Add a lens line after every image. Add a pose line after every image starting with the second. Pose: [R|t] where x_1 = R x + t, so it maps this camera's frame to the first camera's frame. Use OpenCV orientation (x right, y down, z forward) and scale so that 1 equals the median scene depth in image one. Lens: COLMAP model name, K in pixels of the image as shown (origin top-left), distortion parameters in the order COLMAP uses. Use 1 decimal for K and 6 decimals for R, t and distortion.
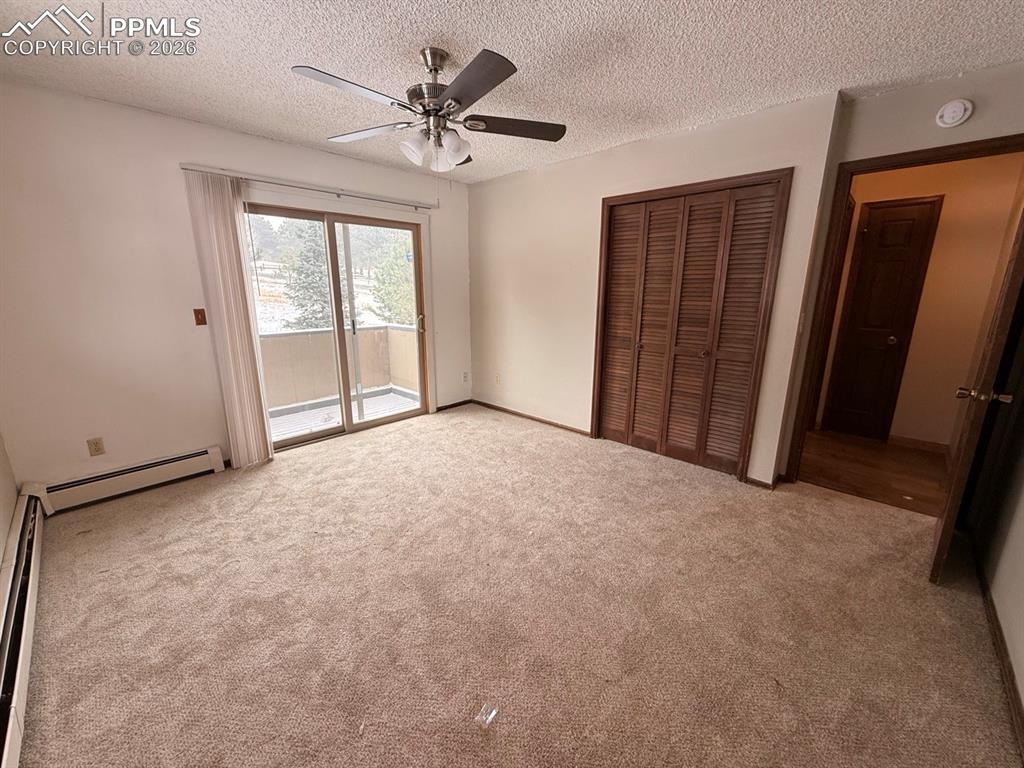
lens RADIAL K [[406.7, 0, 508.6], [0, 406.7, 383.2], [0, 0, 1]] dist [-0.000837, 0.000076]
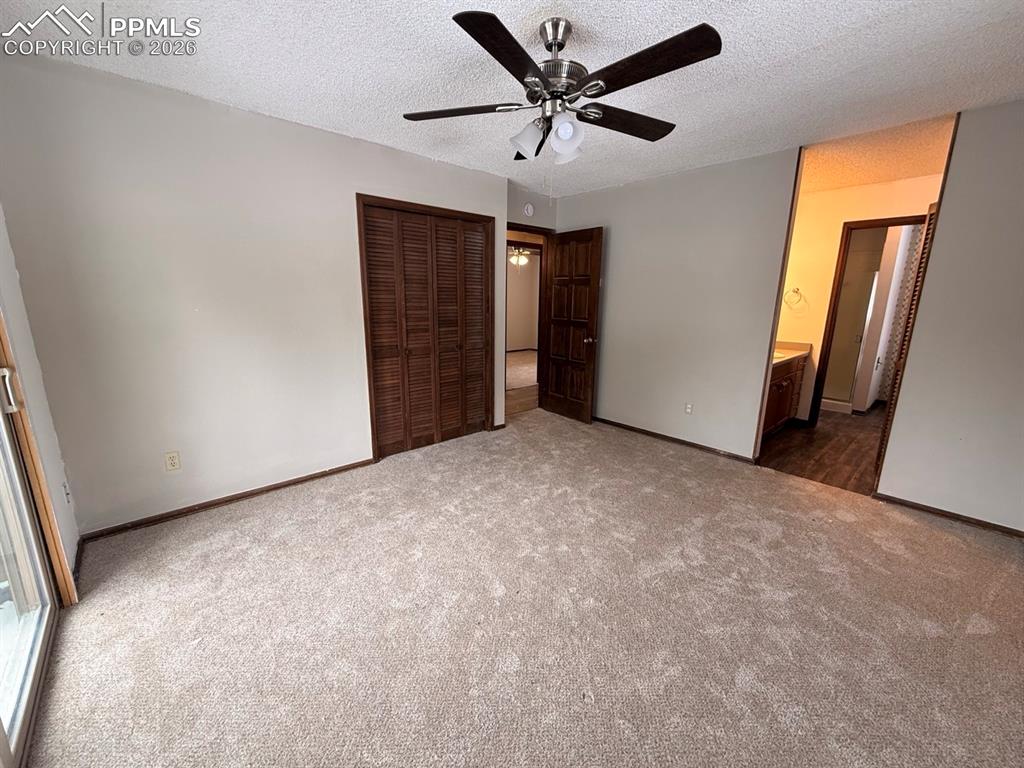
lens RADIAL K [[406.7, 0, 507.3], [0, 406.7, 383.4], [0, 0, 1]] dist [-0.000837, 0.000076]
pose [[0.077248, -0.216813, 0.973152, -0.708883], [0.220164, 0.955683, 0.195444, -0.168088], [-0.972399, 0.199156, 0.121559, 0.682662]]
